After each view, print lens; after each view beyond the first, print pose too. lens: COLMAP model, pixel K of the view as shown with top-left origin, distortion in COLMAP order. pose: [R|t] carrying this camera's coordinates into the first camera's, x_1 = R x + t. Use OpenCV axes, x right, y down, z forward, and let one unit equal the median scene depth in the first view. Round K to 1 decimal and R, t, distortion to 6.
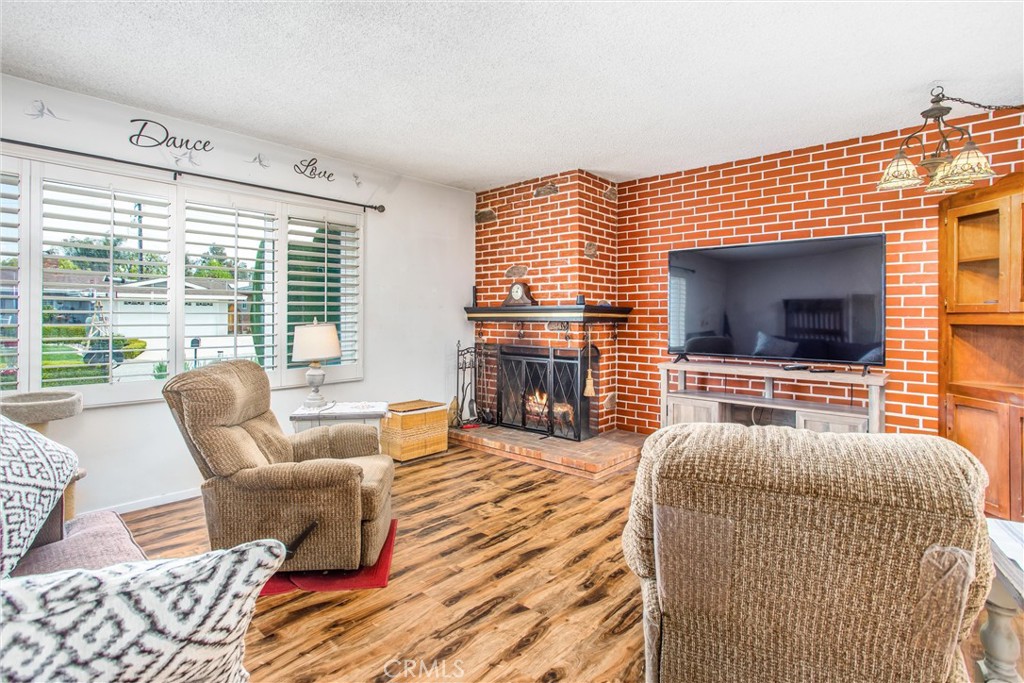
lens RADIAL K [[526.5, 0, 507.3], [0, 526.5, 326.0], [0, 0, 1]] dist [-0.053966, 0.037029]
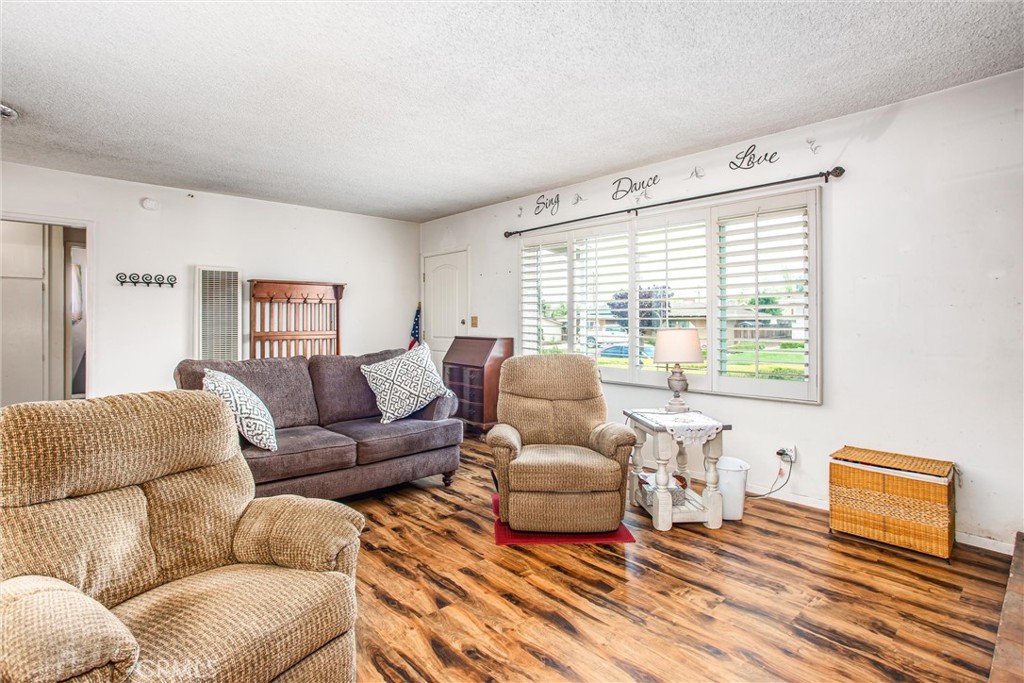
lens RADIAL K [[526.5, 0, 507.3], [0, 526.5, 326.0], [0, 0, 1]] dist [-0.053966, 0.037029]
pose [[-0.139382, 0.003947, -0.990231, 0.814344], [-0.017894, 0.999819, 0.006504, -0.011757], [0.990077, 0.018625, -0.139286, 1.002754]]
